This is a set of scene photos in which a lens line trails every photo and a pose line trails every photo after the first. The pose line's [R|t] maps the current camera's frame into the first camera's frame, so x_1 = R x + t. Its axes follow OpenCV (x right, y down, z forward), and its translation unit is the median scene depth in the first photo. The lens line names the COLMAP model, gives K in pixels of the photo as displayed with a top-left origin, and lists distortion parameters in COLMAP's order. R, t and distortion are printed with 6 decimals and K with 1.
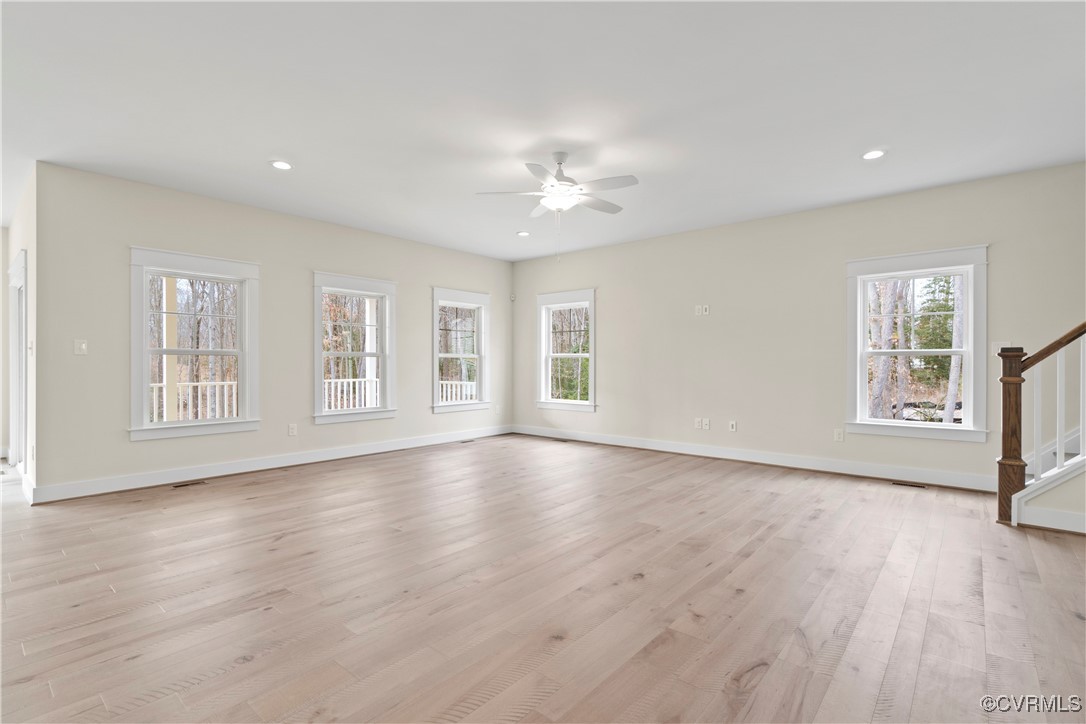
lens RADIAL K [[517.0, 0, 546.6], [0, 517.0, 370.4], [0, 0, 1]] dist [-0.014990, -0.001154]
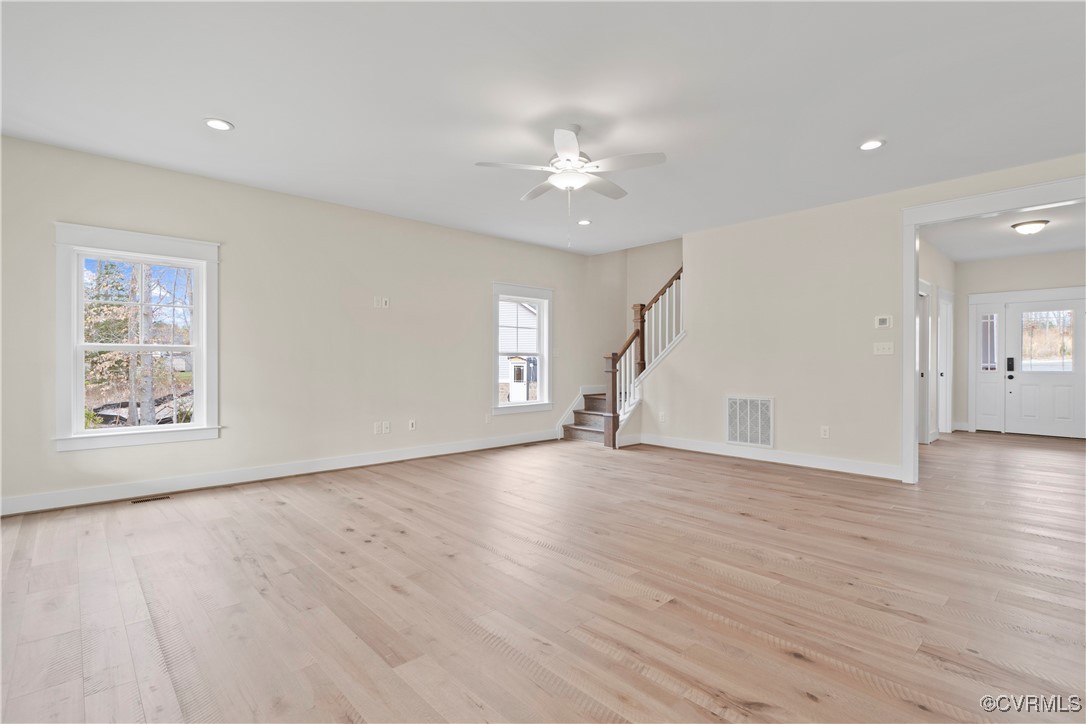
lens RADIAL K [[517.0, 0, 540.2], [0, 517.0, 361.3], [0, 0, 1]] dist [-0.014990, -0.001154]
pose [[0.136178, 0.004001, 0.990676, -0.544072], [0.020248, 0.999772, -0.006821, -0.001547], [-0.990477, 0.020988, 0.136066, 0.590431]]
